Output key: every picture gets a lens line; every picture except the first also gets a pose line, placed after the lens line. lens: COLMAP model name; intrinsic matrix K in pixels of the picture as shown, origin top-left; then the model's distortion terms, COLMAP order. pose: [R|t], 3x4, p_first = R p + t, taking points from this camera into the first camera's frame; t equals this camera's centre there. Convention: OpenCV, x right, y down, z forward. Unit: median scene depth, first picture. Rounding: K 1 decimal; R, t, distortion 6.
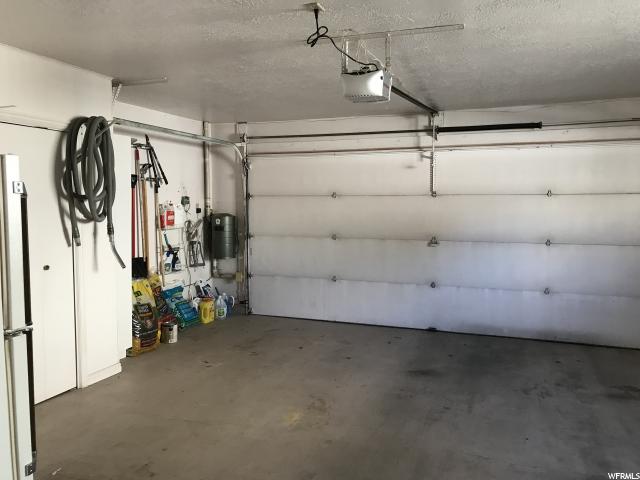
lens RADIAL K [[534.5, 0, 320.0], [0, 534.5, 240.0], [0, 0, 1]] dist [0.044742, -0.007088]
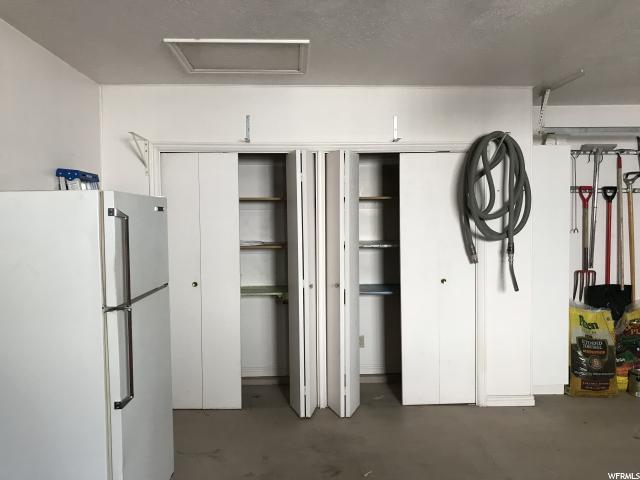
lens RADIAL K [[534.5, 0, 320.0], [0, 534.5, 240.0], [0, 0, 1]] dist [0.044742, -0.007088]
pose [[0.399205, 0.028109, -0.916431, 0.323324], [-0.058384, 0.998281, 0.005187, -0.018632], [0.915001, 0.051434, 0.400160, 0.300935]]
